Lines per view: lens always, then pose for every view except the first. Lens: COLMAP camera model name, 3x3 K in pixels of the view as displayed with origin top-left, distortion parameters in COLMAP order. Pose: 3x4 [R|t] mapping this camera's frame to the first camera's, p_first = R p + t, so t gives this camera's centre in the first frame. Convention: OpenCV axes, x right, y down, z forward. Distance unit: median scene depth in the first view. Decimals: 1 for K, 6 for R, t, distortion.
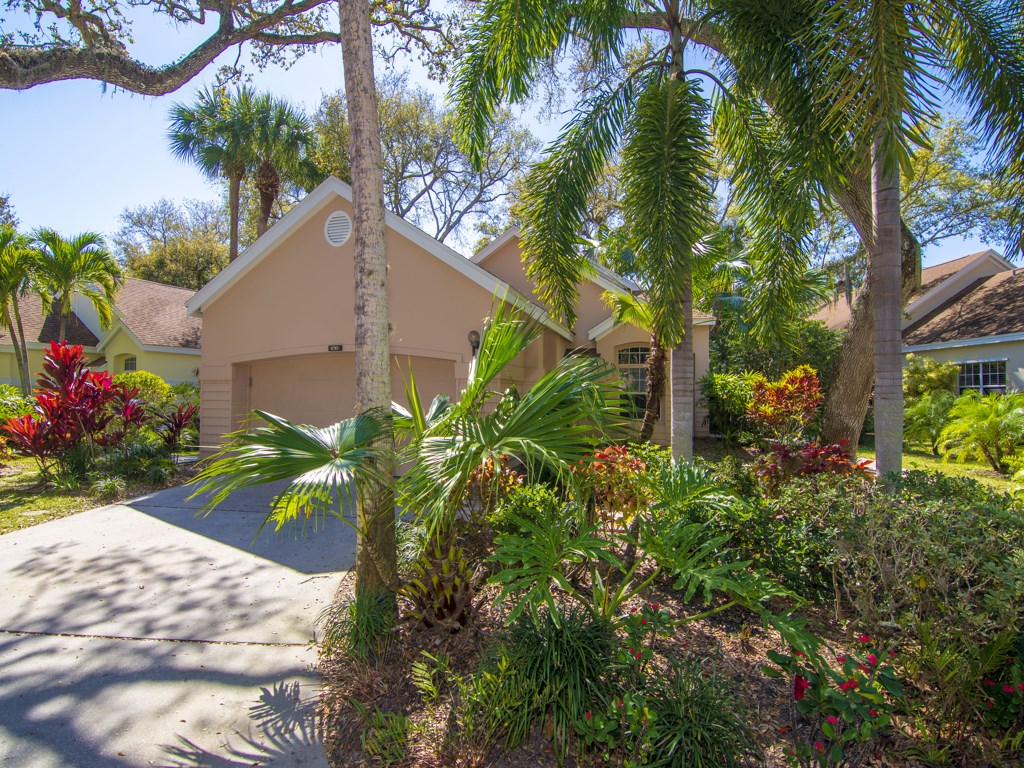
lens RADIAL K [[509.3, 0, 512.0], [0, 509.3, 384.0], [0, 0, 1]] dist [-0.019868, -0.001329]
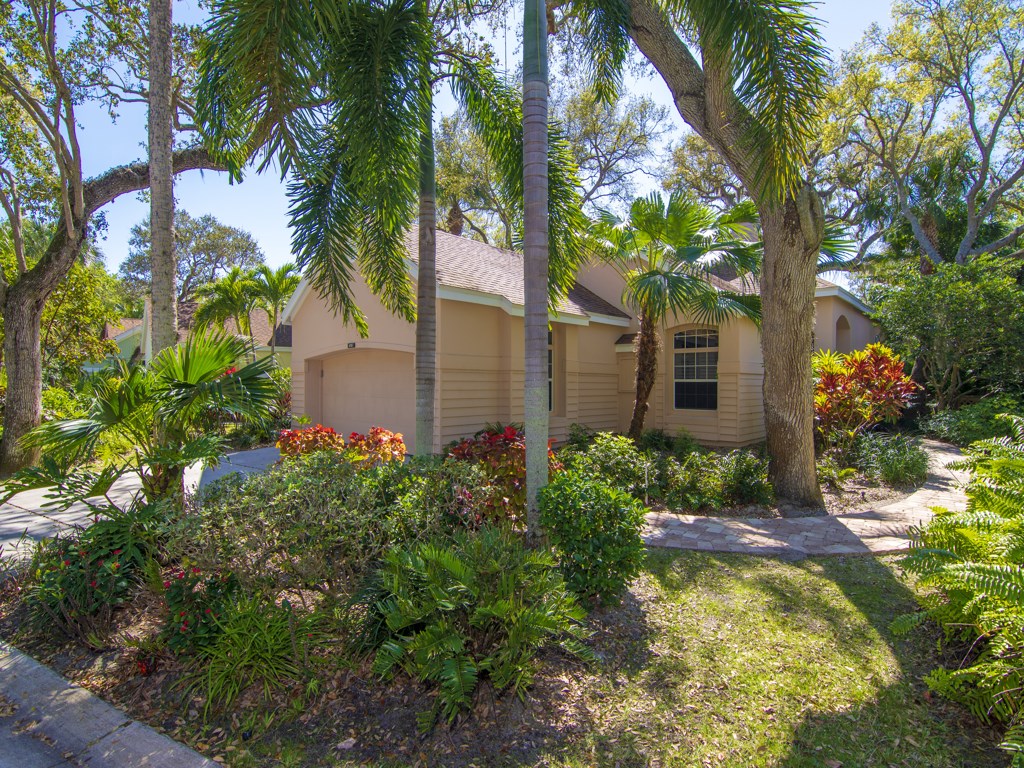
lens RADIAL K [[522.1, 0, 515.8], [0, 522.1, 381.8], [0, 0, 1]] dist [-0.019933, -0.001199]
pose [[0.889806, -0.003257, -0.456328, 0.348763], [0.012342, 0.999781, 0.016930, 0.000774], [0.456173, -0.020696, 0.889650, 0.032286]]
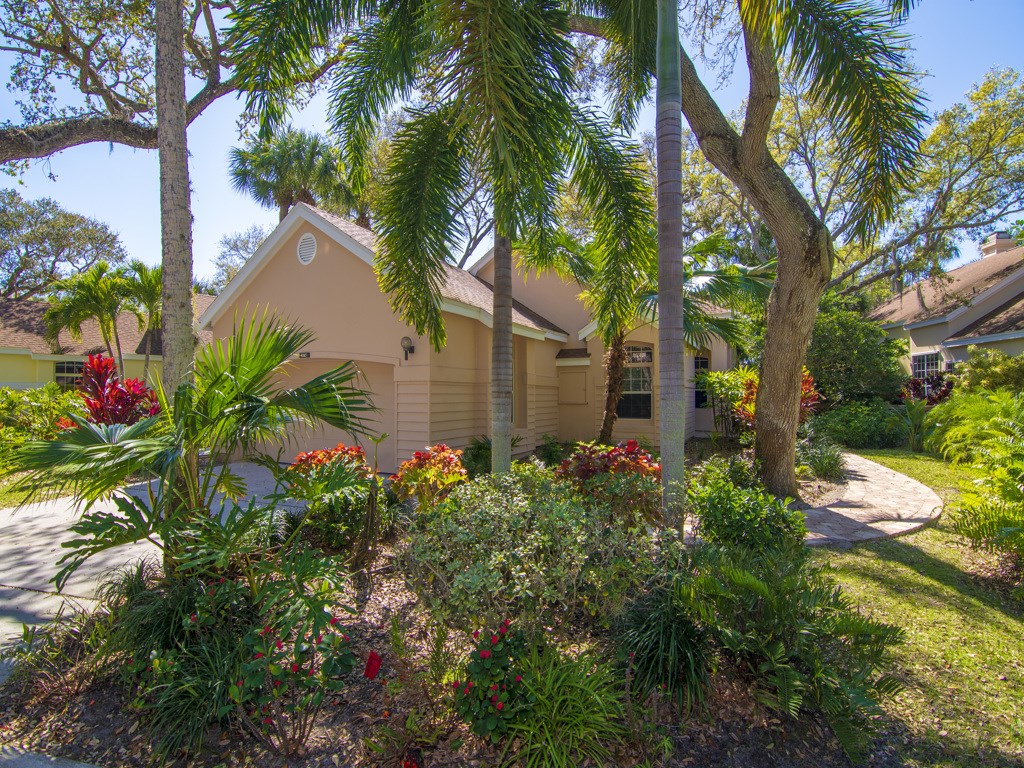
lens RADIAL K [[498.2, 0, 512.0], [0, 498.2, 384.0], [0, 0, 1]] dist [-0.022070, -0.000606]
pose [[0.981936, -0.009835, -0.188959, 0.187143], [0.010228, 0.999947, 0.001107, -0.001484], [0.188938, -0.003019, 0.981984, 0.002325]]
